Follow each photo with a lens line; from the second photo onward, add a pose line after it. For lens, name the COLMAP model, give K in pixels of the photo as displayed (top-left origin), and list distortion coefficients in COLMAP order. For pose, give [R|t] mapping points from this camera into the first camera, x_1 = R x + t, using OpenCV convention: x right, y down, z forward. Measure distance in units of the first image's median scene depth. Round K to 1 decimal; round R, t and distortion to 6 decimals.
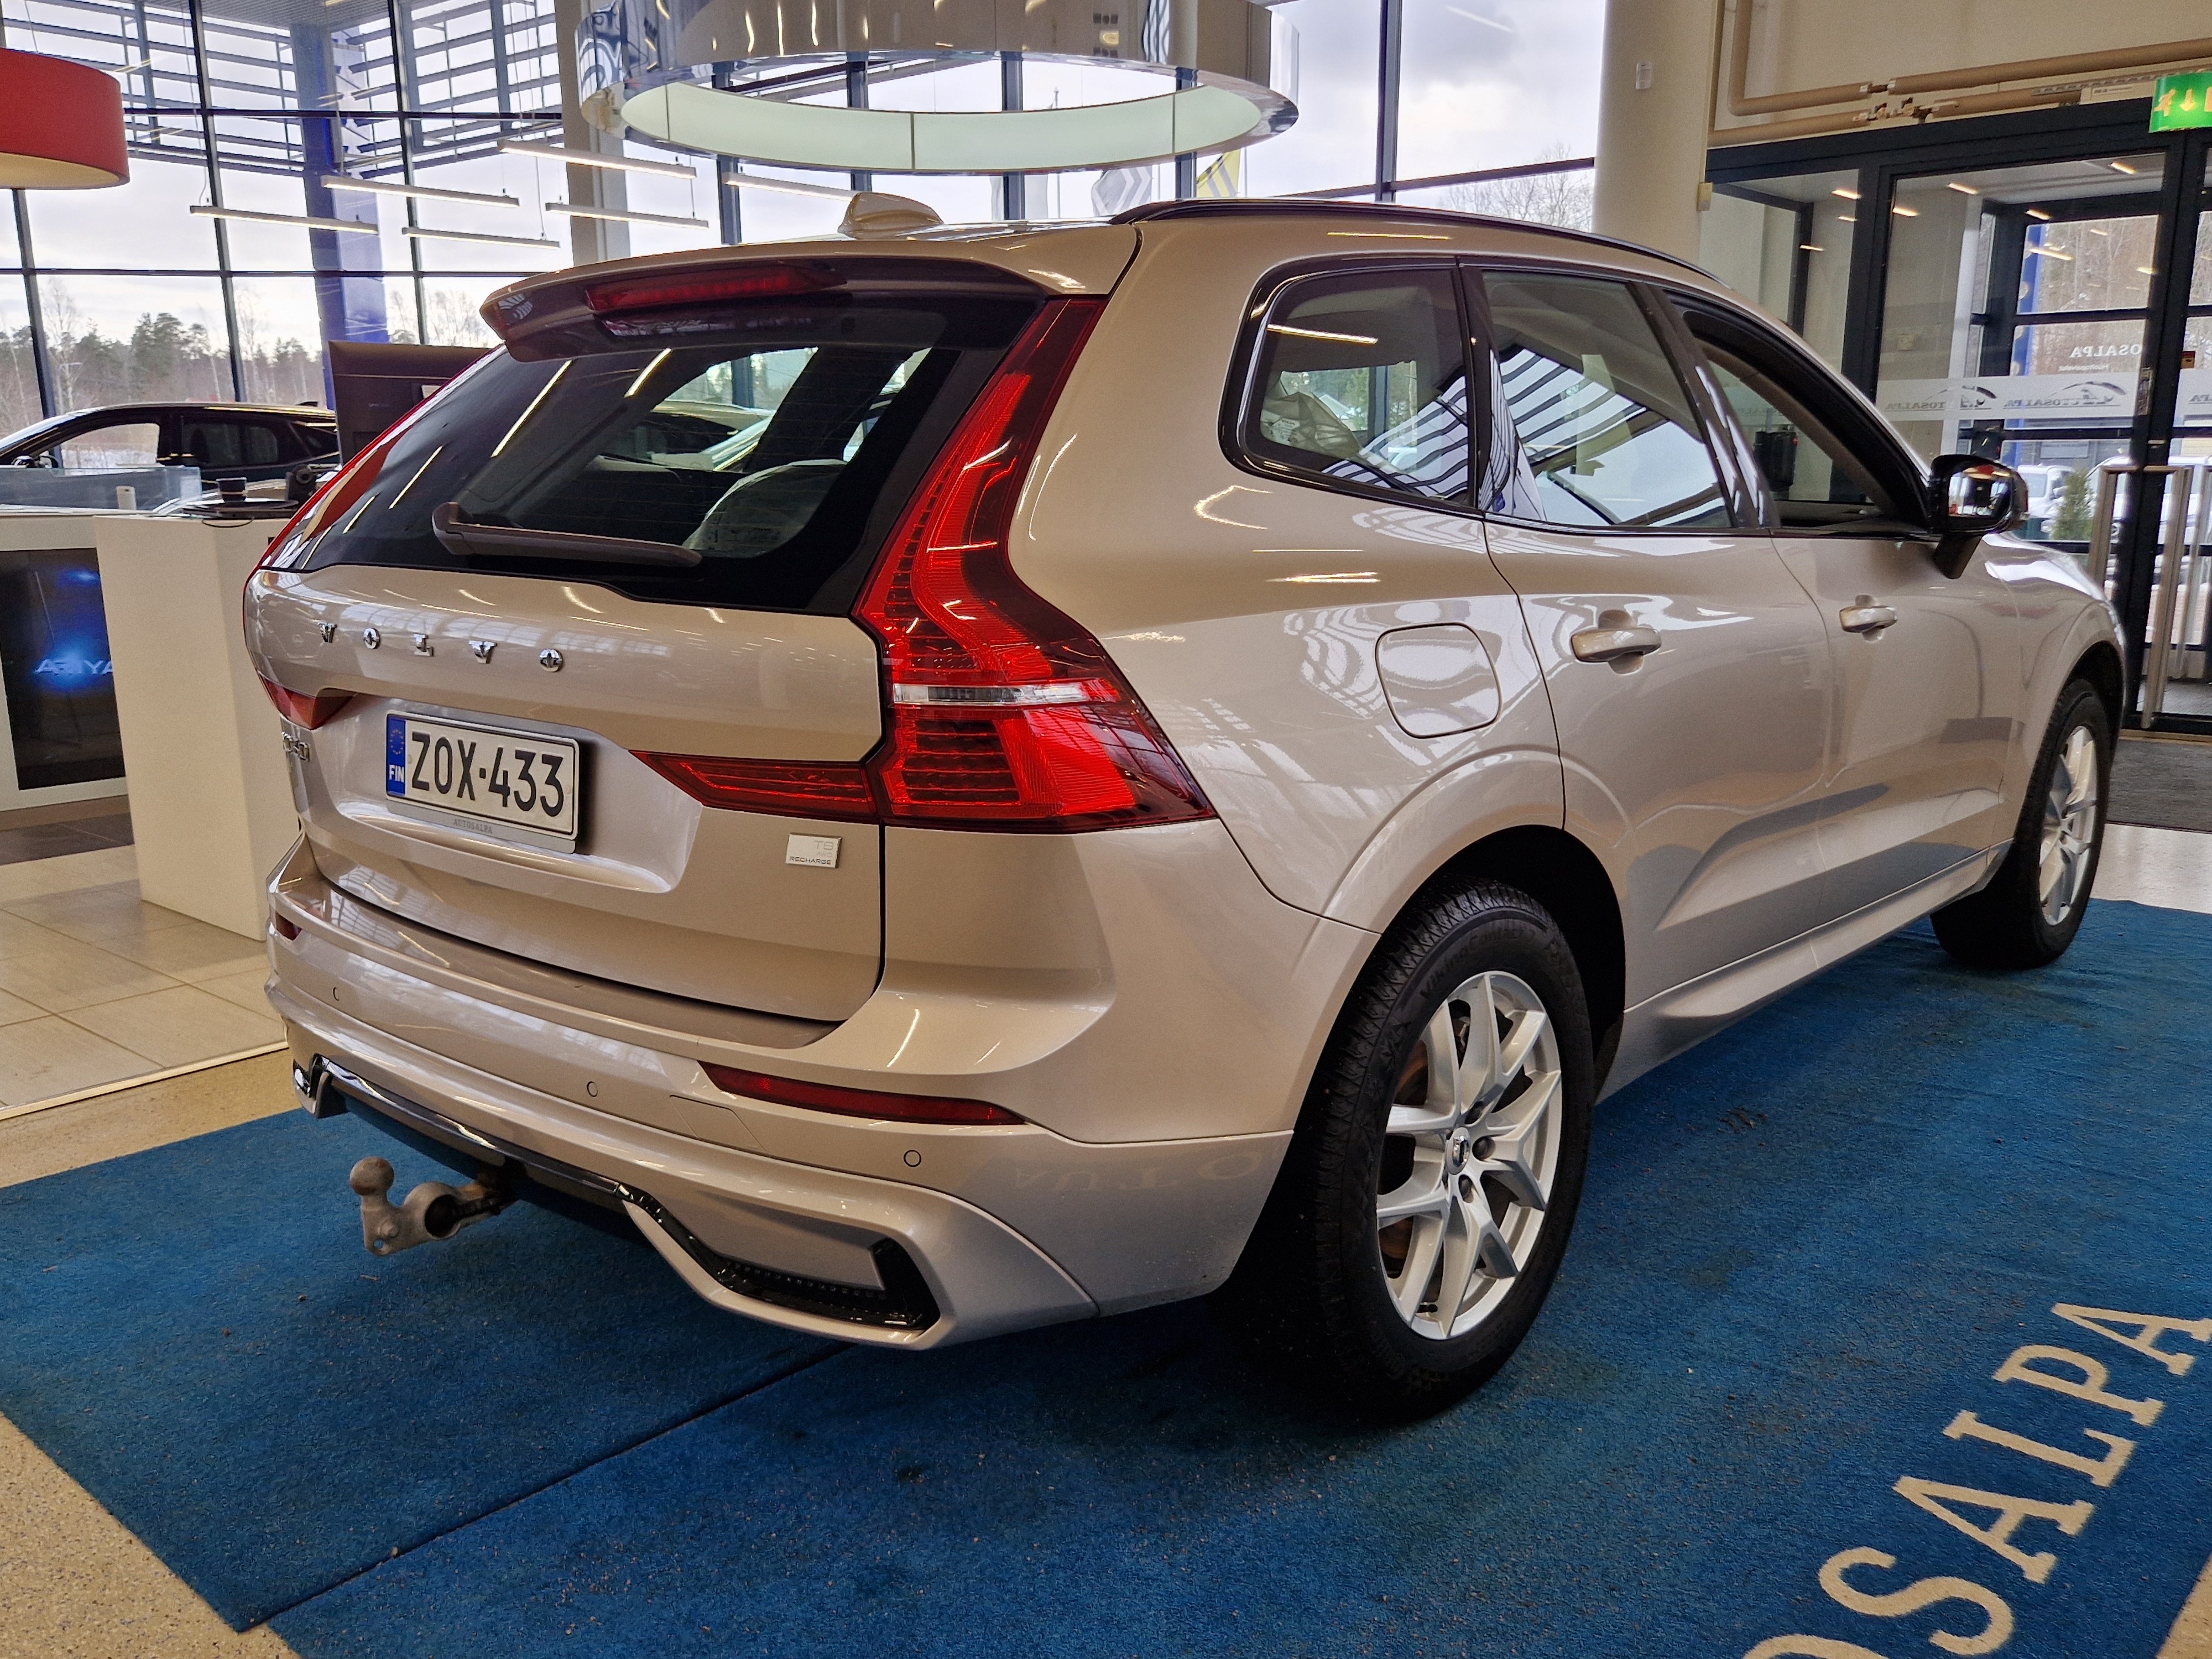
lens RADIAL K [[1873.8, 0, 1102.8], [0, 1873.8, 829.8], [0, 0, 1]] dist [0.031029, -0.004190]
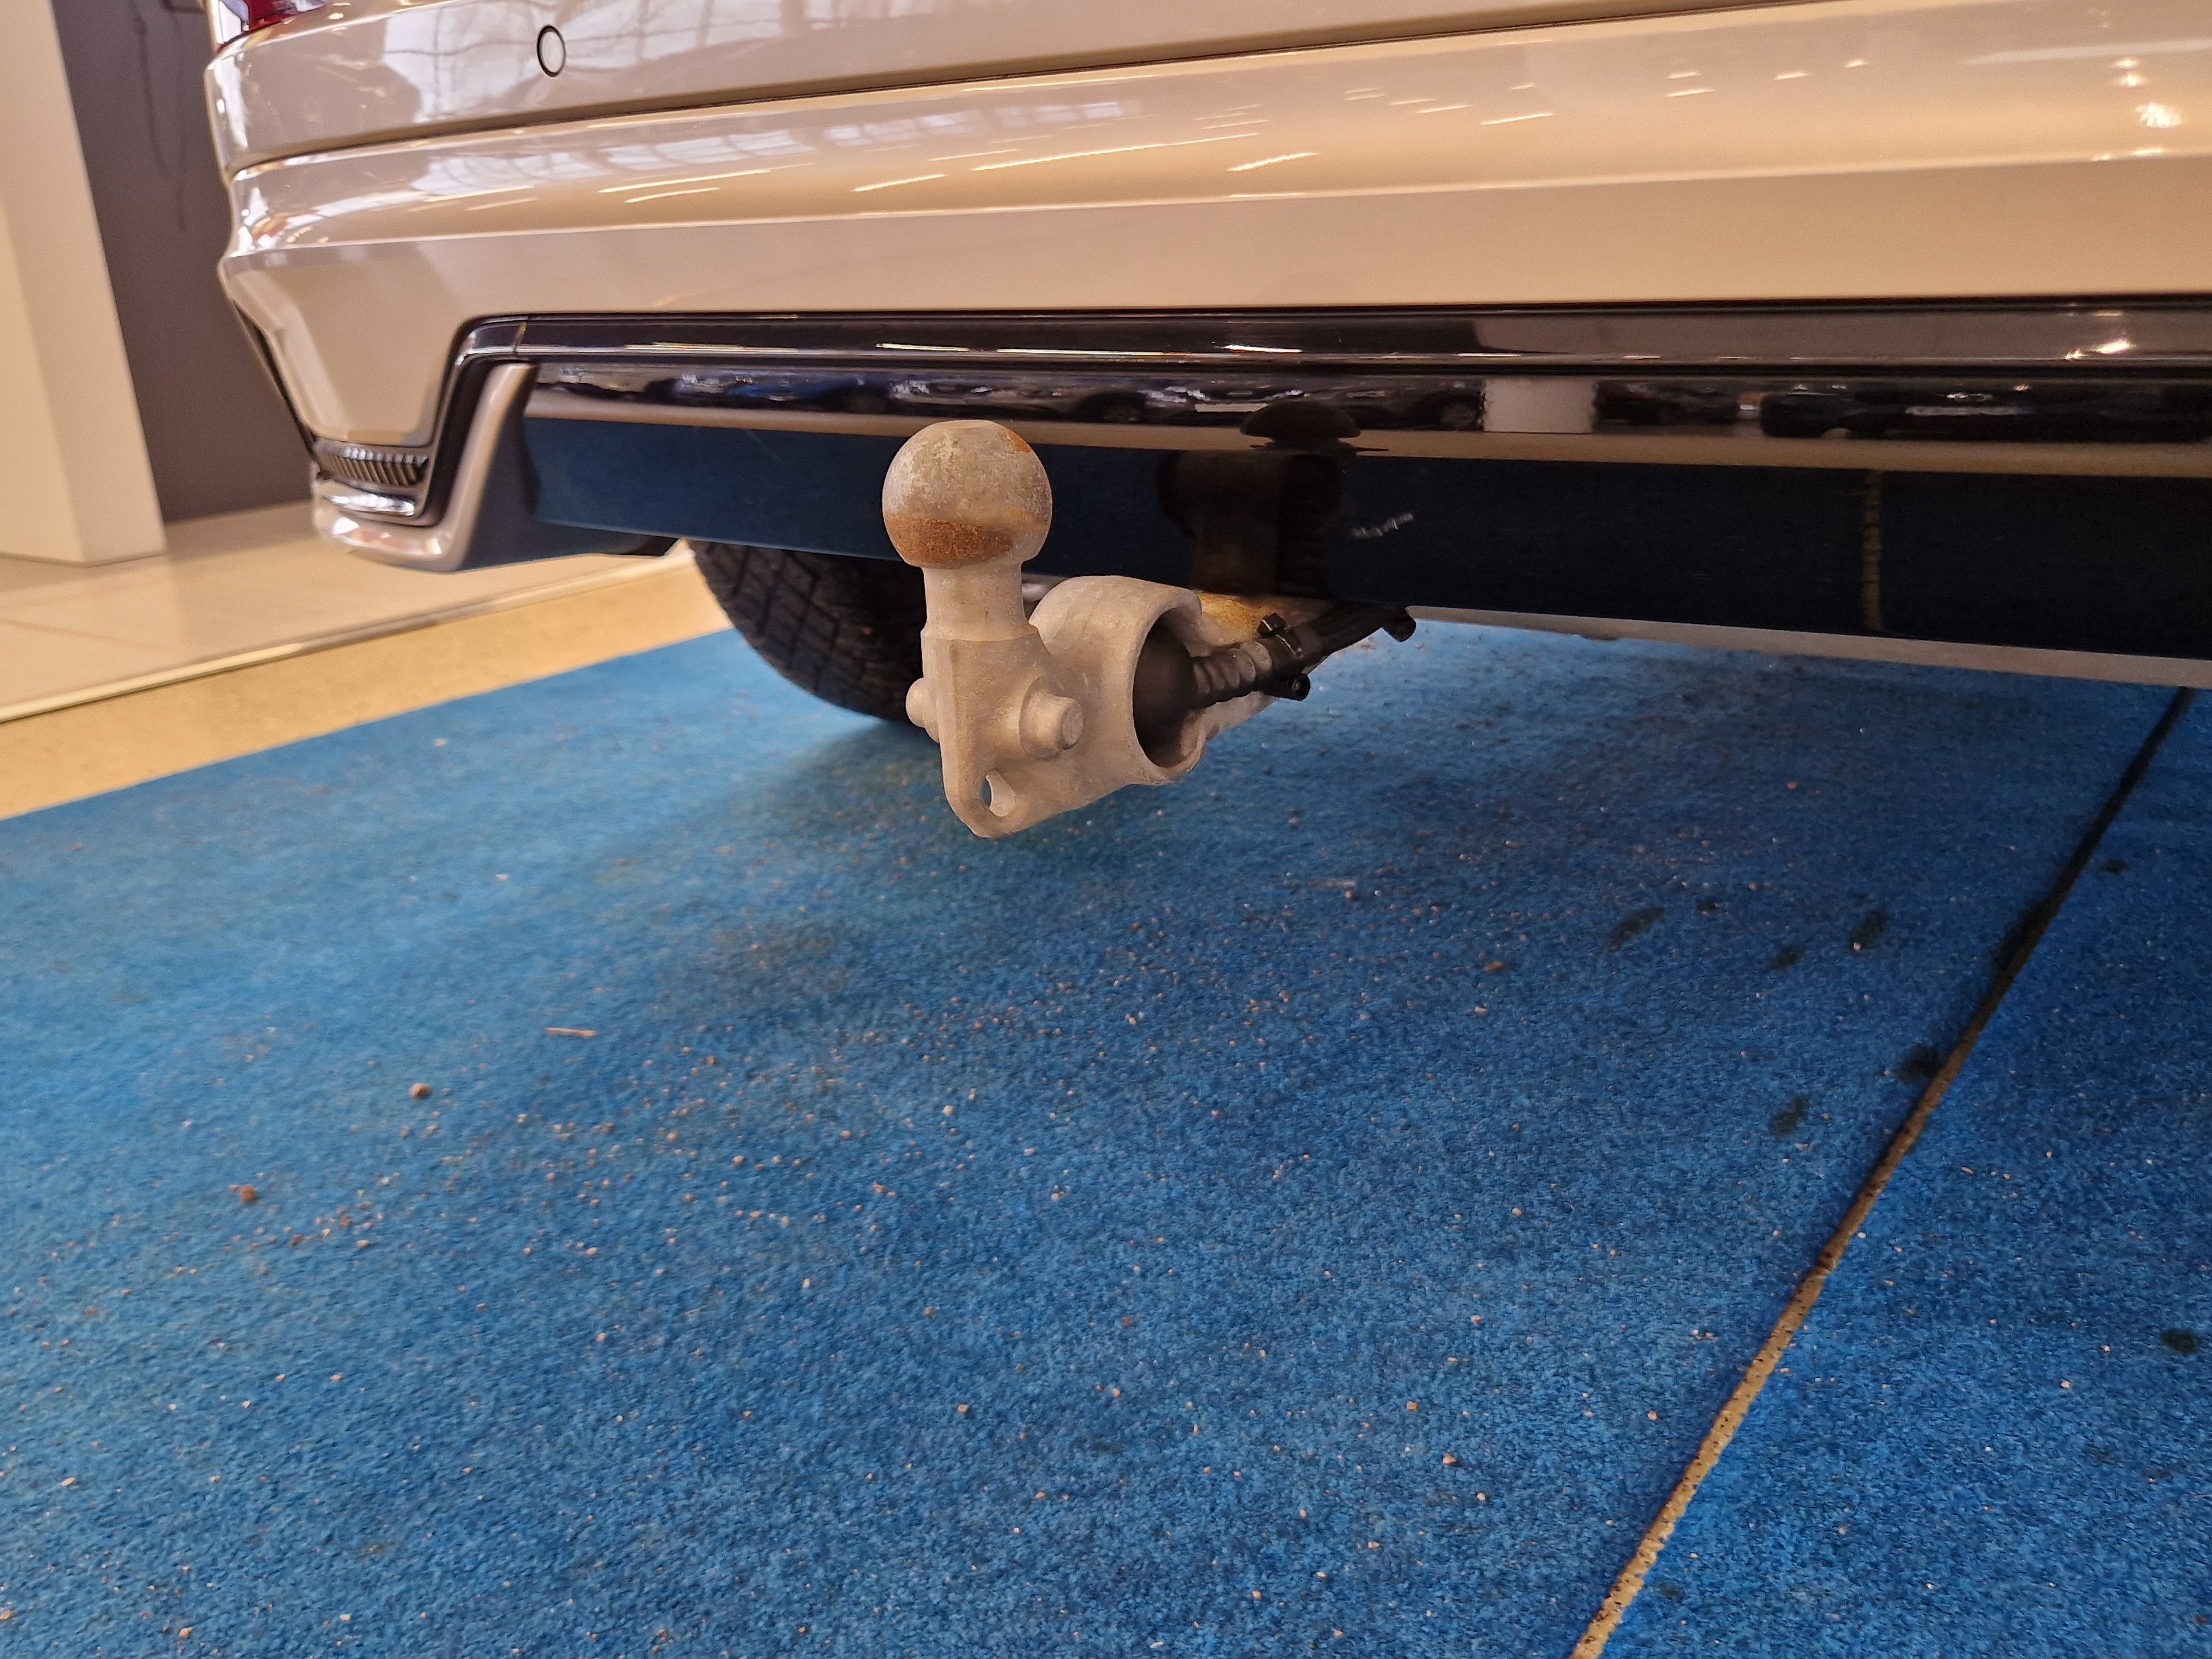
lens RADIAL K [[1873.8, 0, 1109.9], [0, 1873.8, 828.2], [0, 0, 1]] dist [0.031029, -0.004190]
pose [[0.992169, -0.073883, 0.100705, -0.350544], [0.062496, 0.991755, 0.111878, 0.176238], [-0.108140, -0.104708, 0.988606, 0.669761]]
